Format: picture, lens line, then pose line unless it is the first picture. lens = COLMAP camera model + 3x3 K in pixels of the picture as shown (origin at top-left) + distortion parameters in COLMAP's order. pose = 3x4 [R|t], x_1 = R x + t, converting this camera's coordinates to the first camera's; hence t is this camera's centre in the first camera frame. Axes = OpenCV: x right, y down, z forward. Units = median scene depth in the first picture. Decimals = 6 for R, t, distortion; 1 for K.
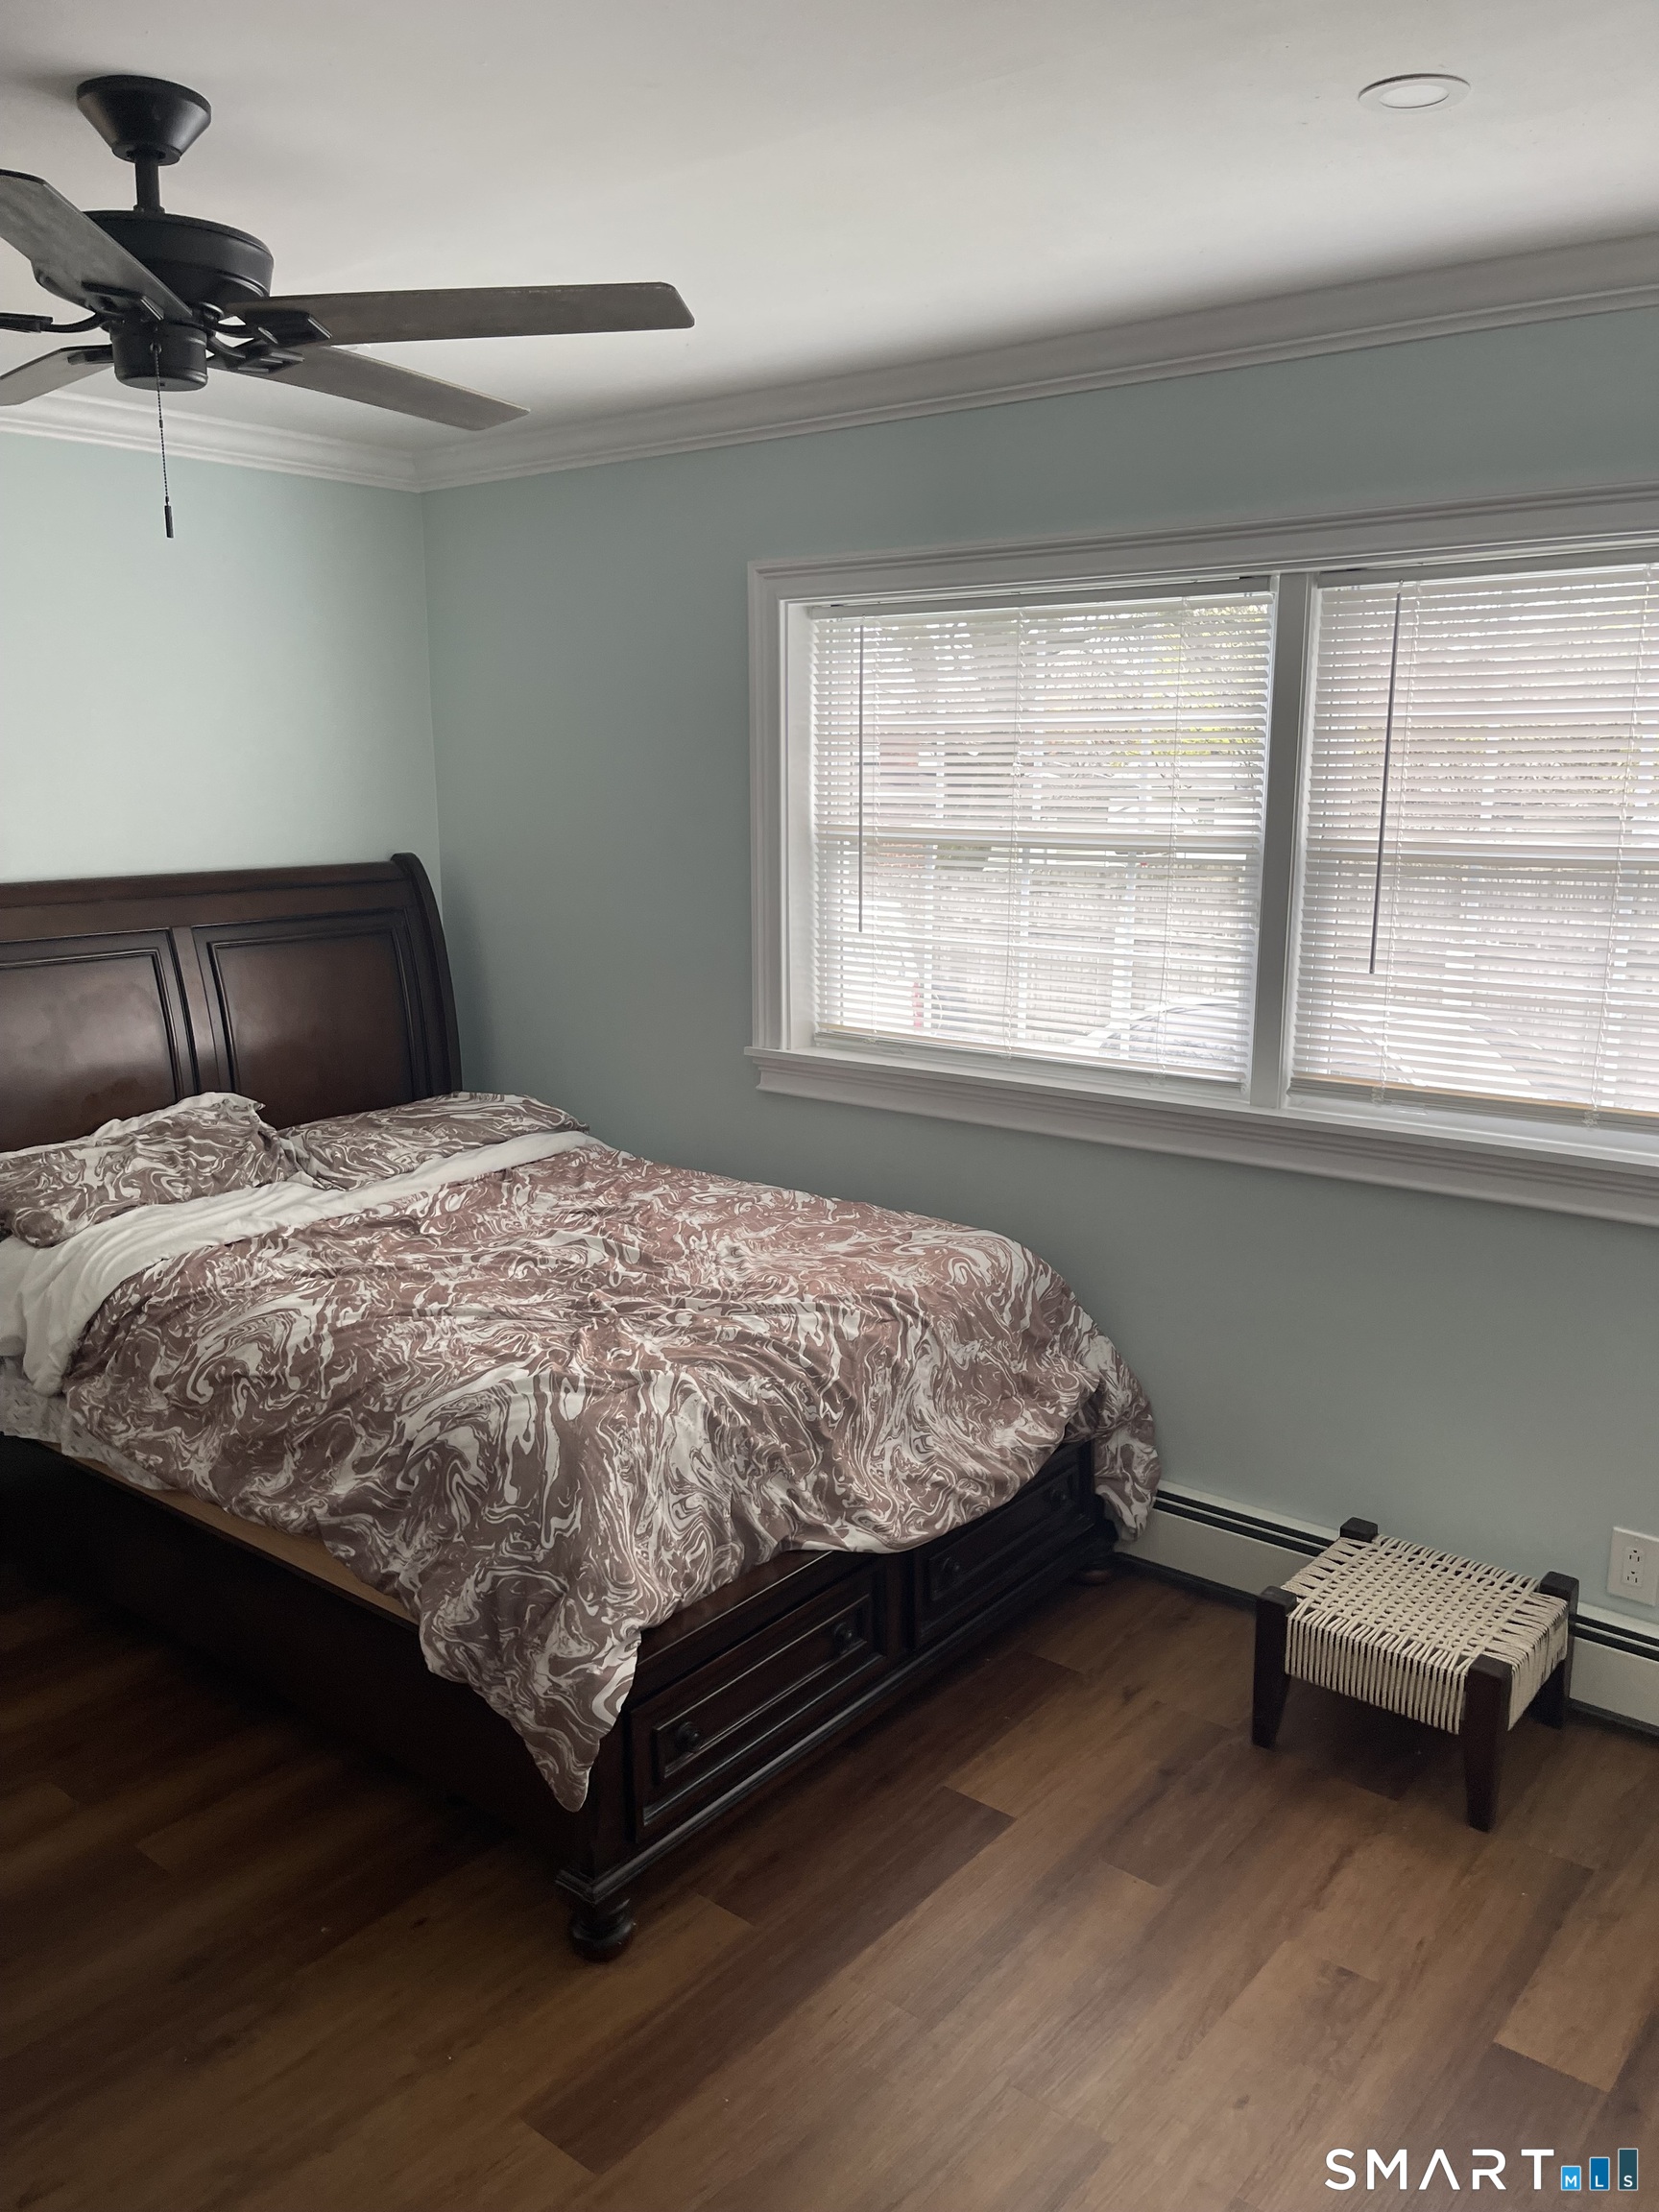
lens RADIAL K [[1645.6, 0, 824.3], [0, 1645.6, 1110.9], [0, 0, 1]] dist [0.046582, -0.071501]
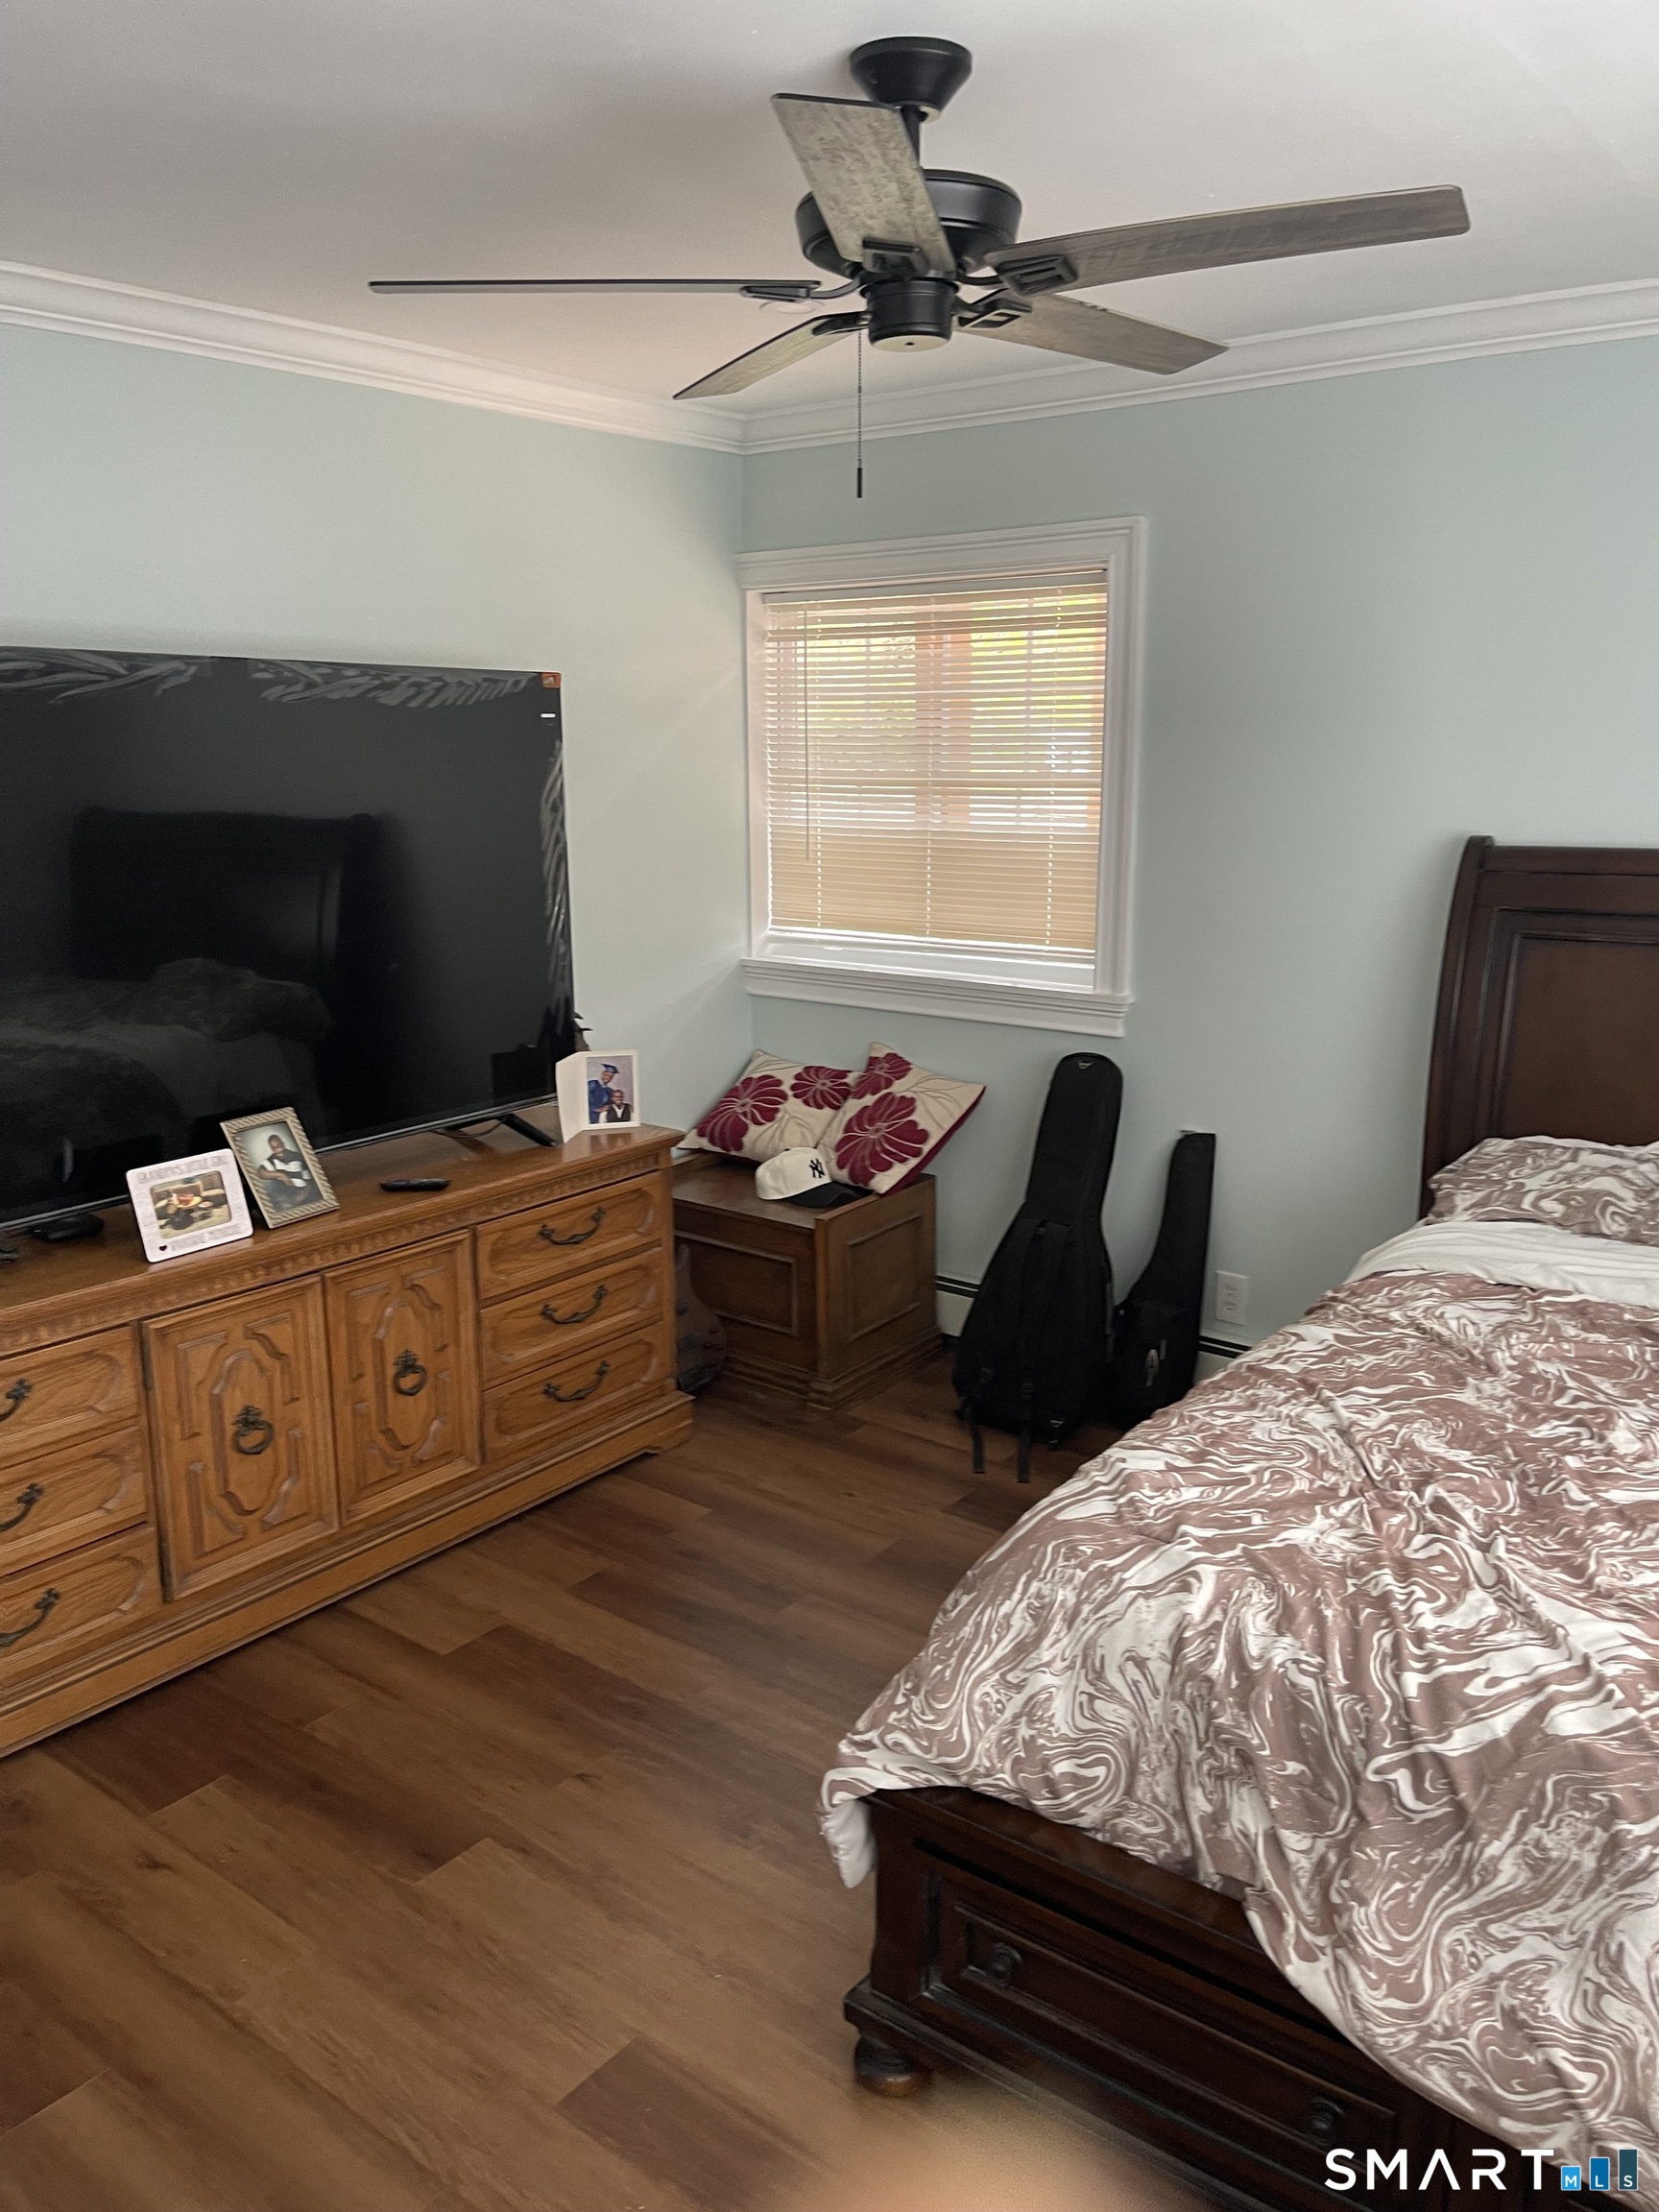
lens RADIAL K [[1645.6, 0, 822.0], [0, 1645.6, 1113.1], [0, 0, 1]] dist [0.046582, -0.071501]
pose [[0.030307, 0.218232, -0.975426, 0.538138], [-0.195094, 0.958397, 0.208361, -0.137906], [0.980316, 0.183985, 0.071622, 0.717029]]
